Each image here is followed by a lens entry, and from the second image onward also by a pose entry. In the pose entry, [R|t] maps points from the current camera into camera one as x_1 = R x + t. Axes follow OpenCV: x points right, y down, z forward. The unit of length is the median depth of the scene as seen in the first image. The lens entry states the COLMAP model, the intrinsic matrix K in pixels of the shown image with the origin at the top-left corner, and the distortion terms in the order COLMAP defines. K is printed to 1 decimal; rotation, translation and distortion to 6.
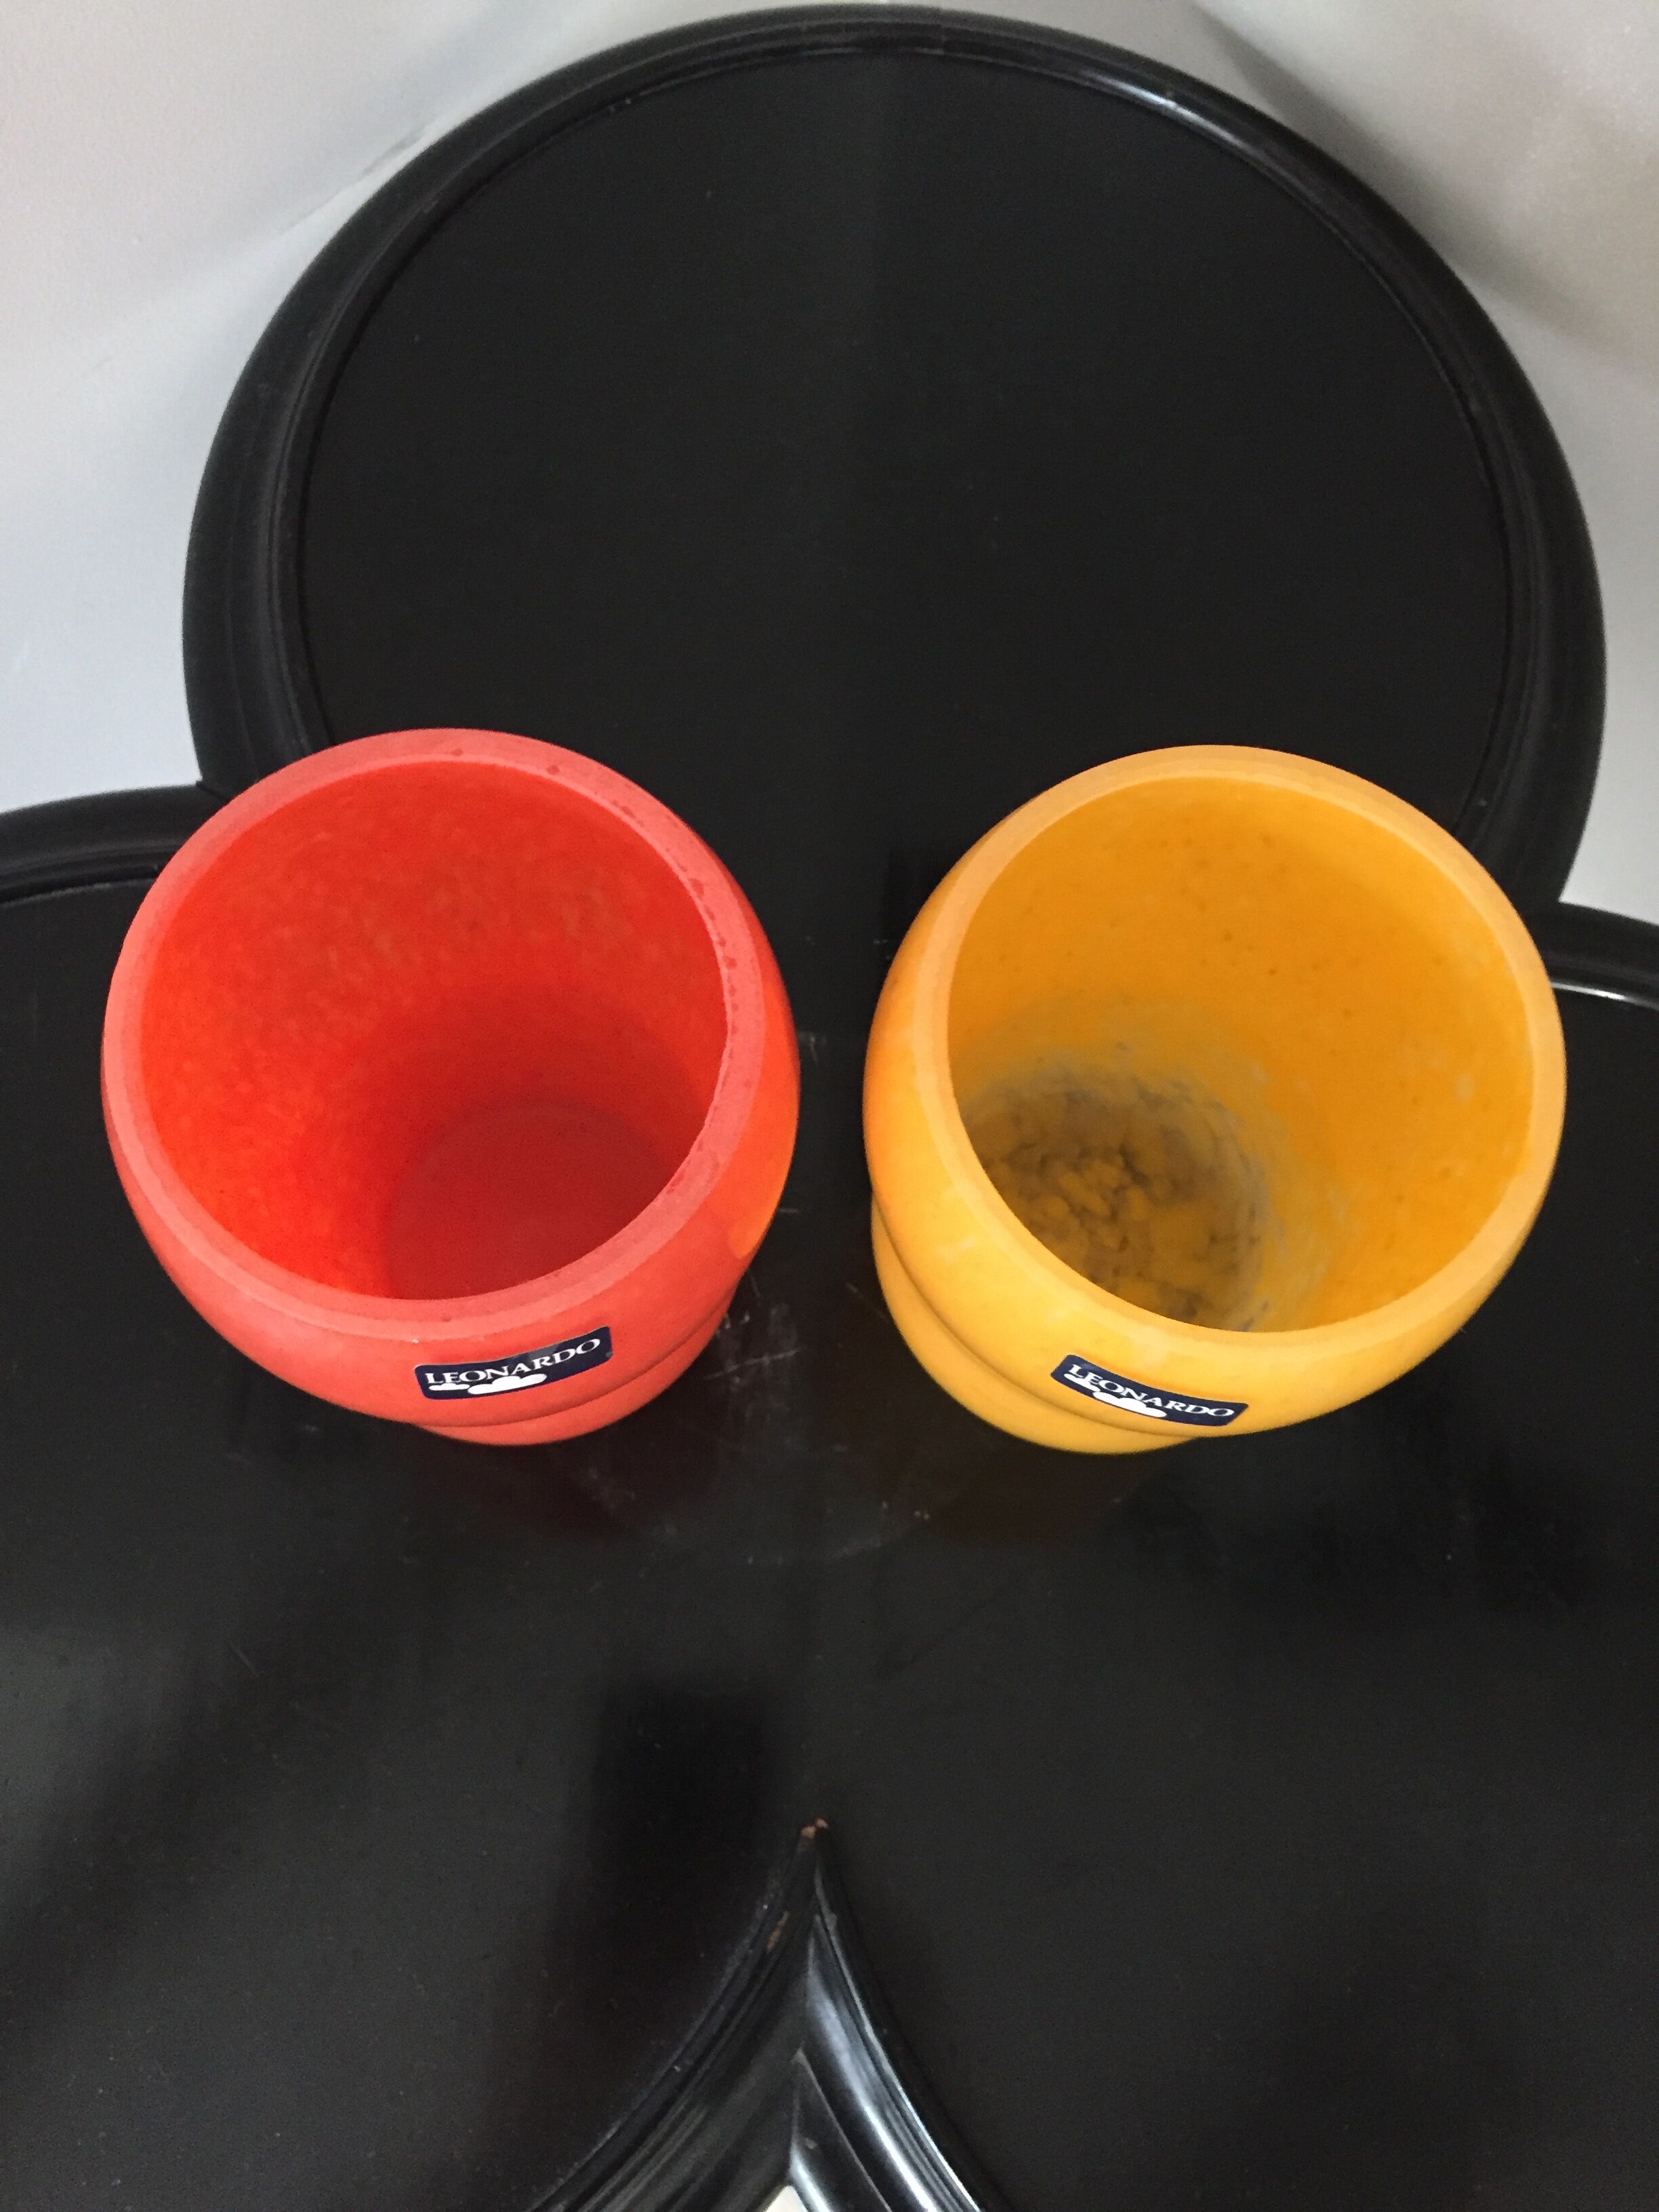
lens RADIAL K [[1938.6, 0, 826.4], [0, 1938.6, 1090.4], [0, 0, 1]] dist [0.058260, -0.102739]
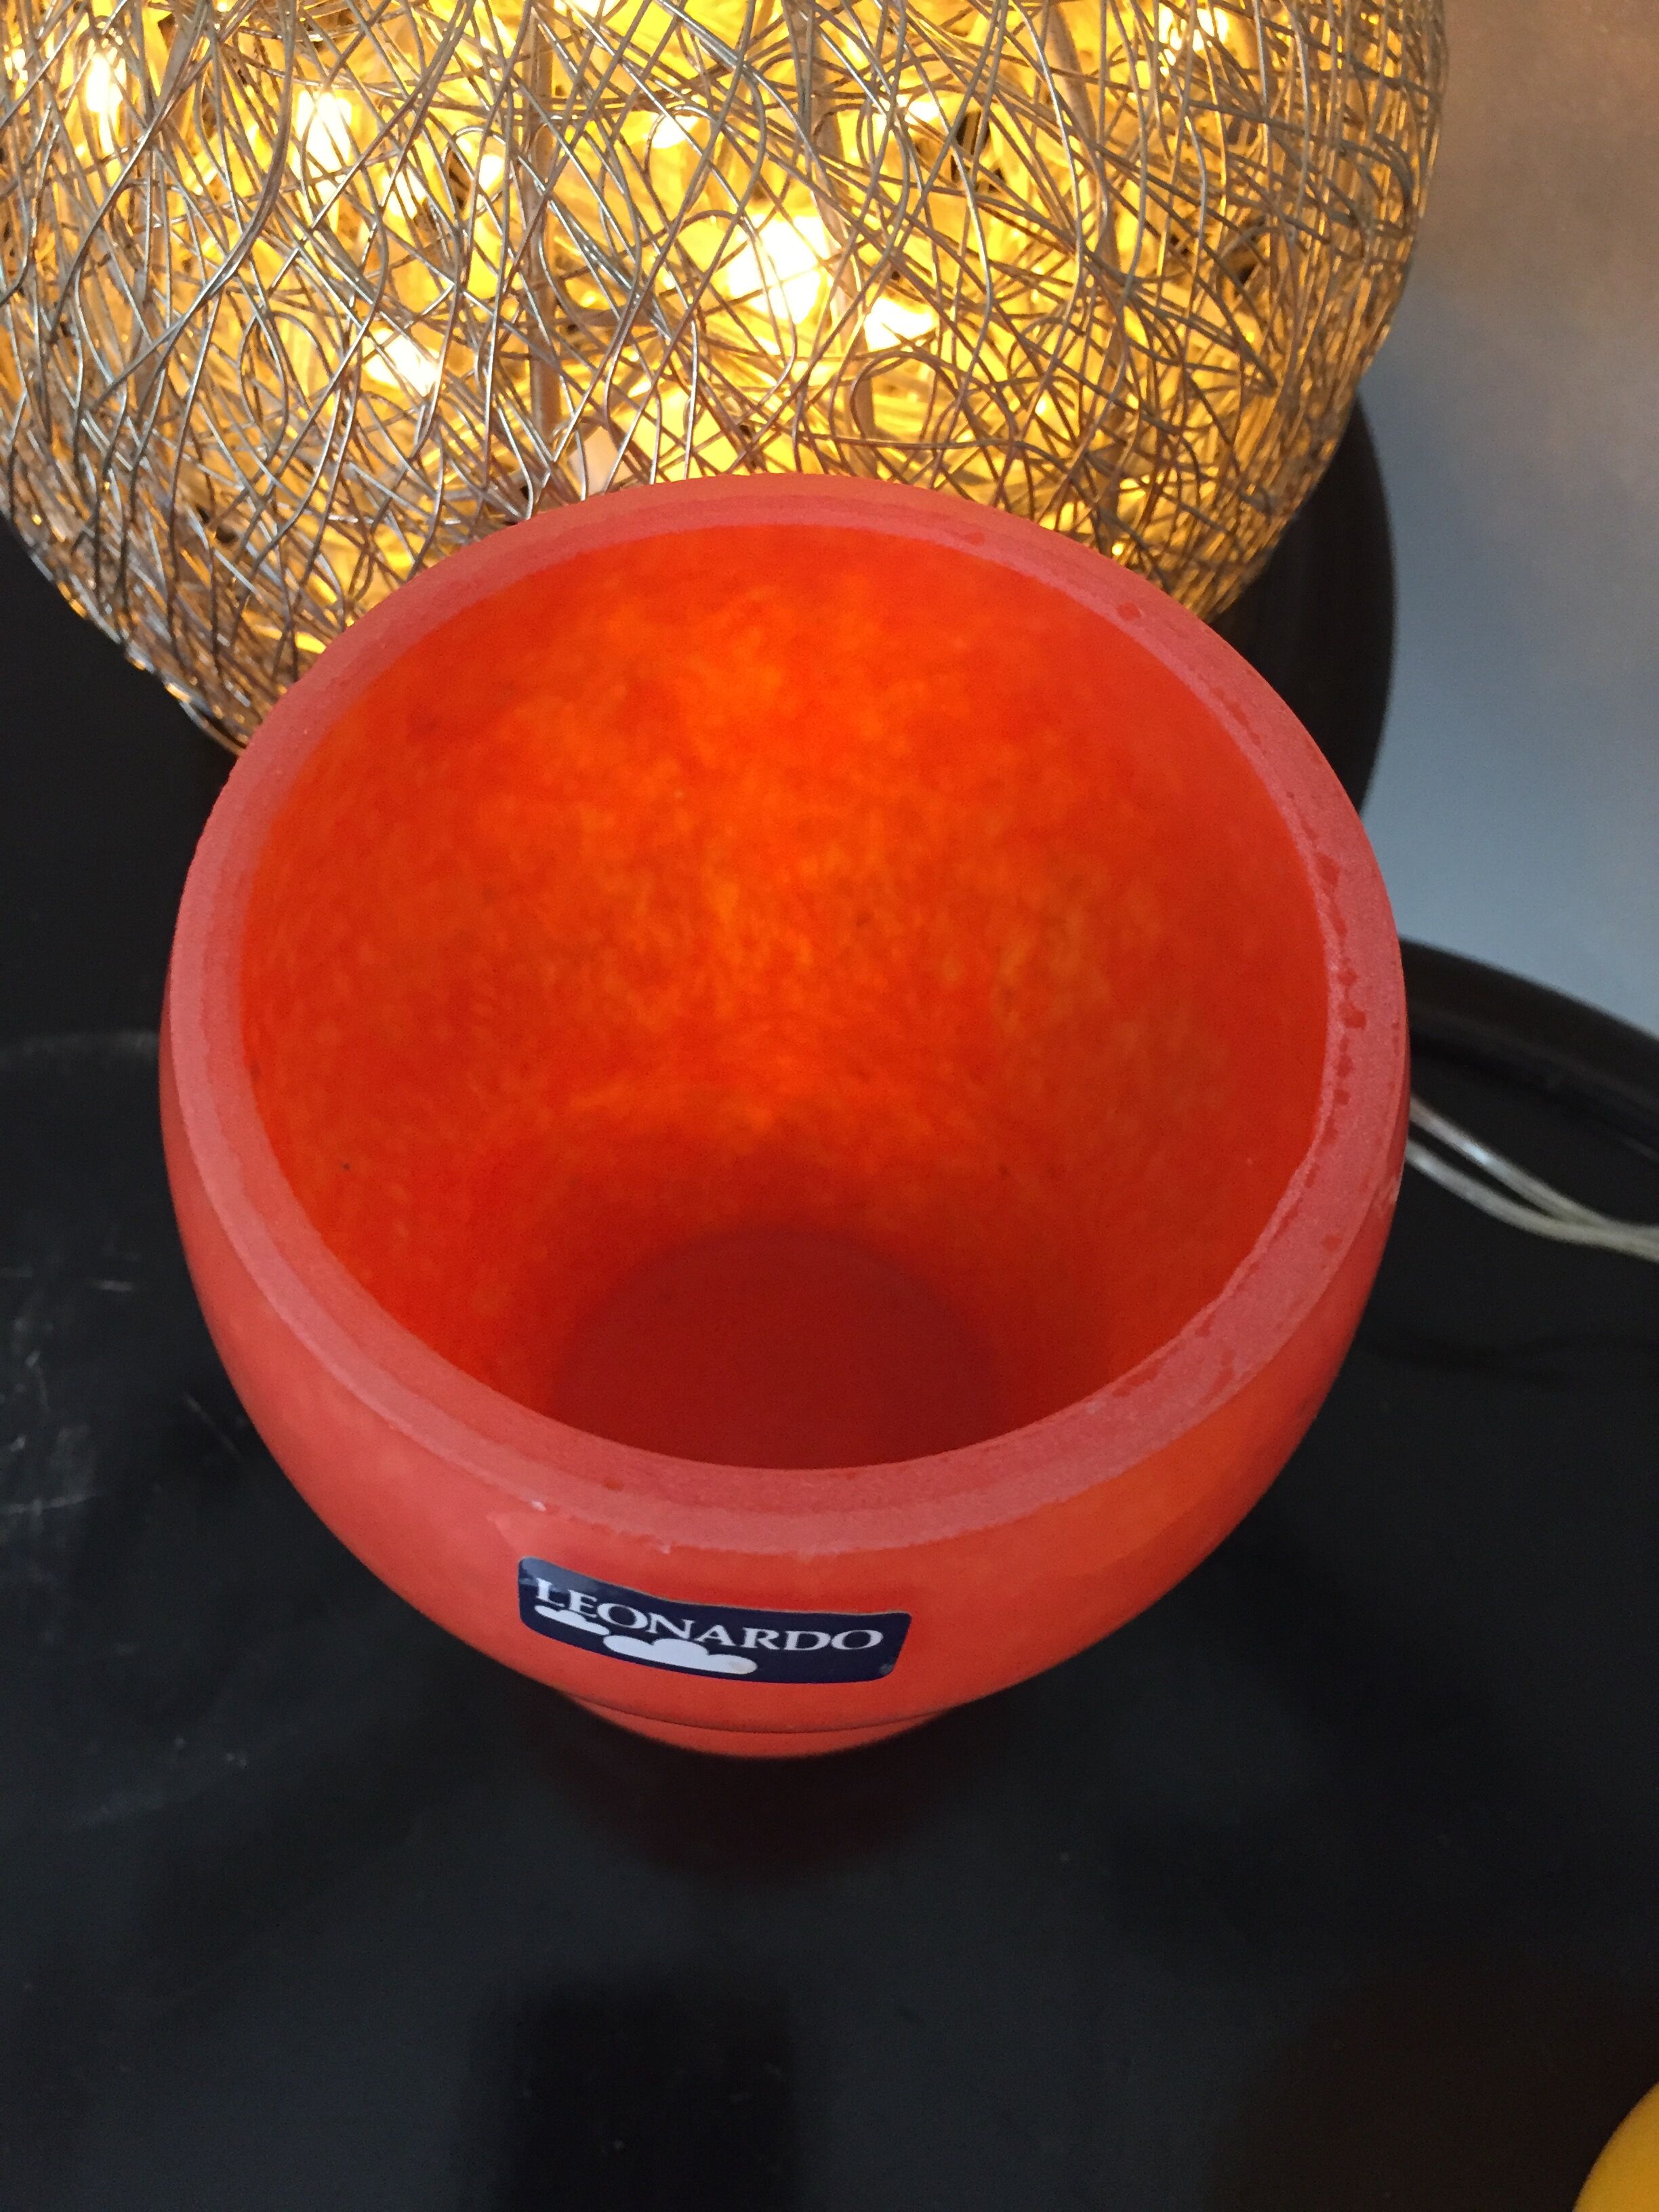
lens RADIAL K [[1938.6, 0, 827.5], [0, 1938.6, 1088.6], [0, 0, 1]] dist [0.058260, -0.102739]
pose [[0.937031, 0.310843, -0.159217, -0.077212], [-0.331770, 0.934666, -0.127782, 0.054251], [0.109094, 0.172559, 0.978939, 0.400314]]
